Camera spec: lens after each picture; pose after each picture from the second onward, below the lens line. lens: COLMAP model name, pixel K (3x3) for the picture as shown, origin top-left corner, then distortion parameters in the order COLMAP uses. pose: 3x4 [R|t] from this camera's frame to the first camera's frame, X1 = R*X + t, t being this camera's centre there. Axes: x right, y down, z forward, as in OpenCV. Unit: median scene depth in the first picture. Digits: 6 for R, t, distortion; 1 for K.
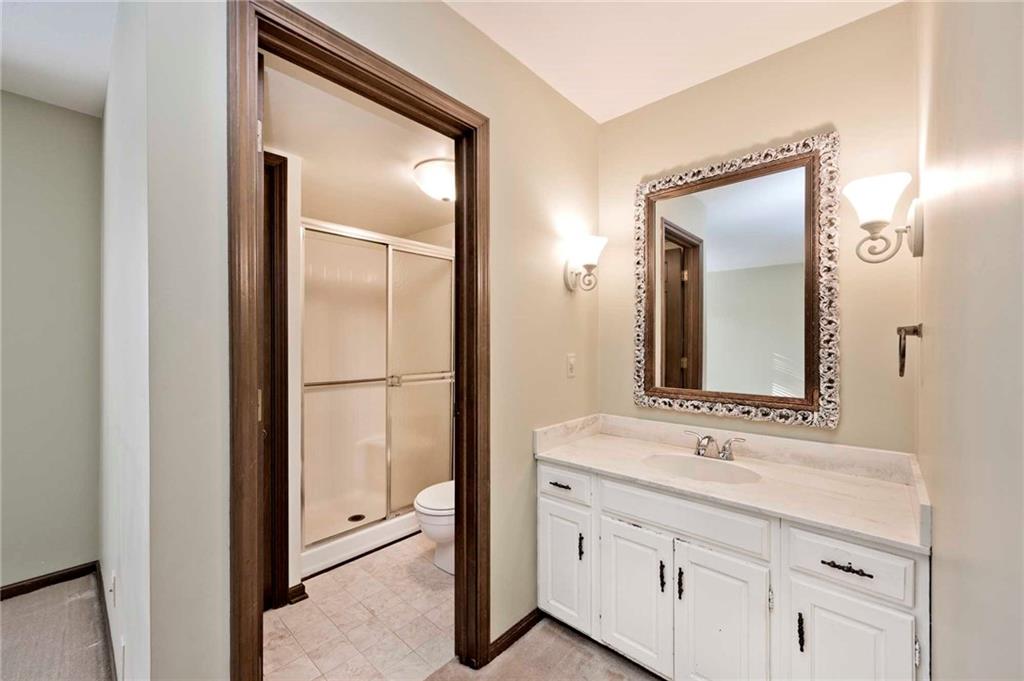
lens RADIAL K [[405.1, 0, 512.0], [0, 405.1, 340.5], [0, 0, 1]] dist [0.010831, -0.000017]
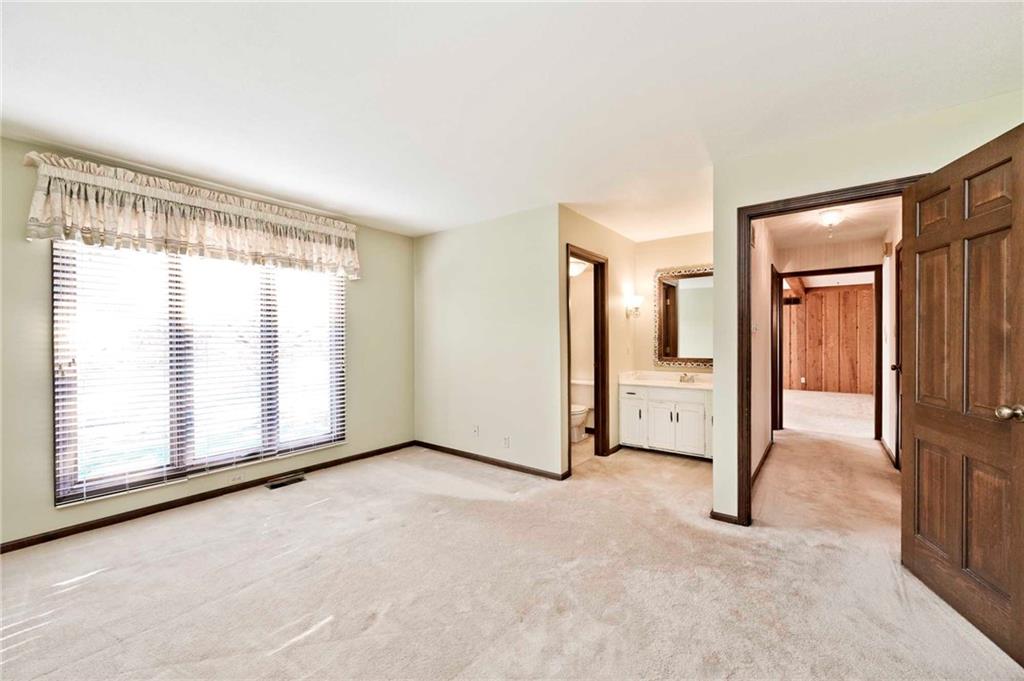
lens RADIAL K [[405.1, 0, 512.0], [0, 405.1, 340.5], [0, 0, 1]] dist [0.010831, -0.000017]
pose [[0.996939, -0.011321, 0.077355, -0.747852], [0.011020, 0.999930, 0.004316, -0.004410], [-0.077398, -0.003450, 0.996994, -1.374812]]
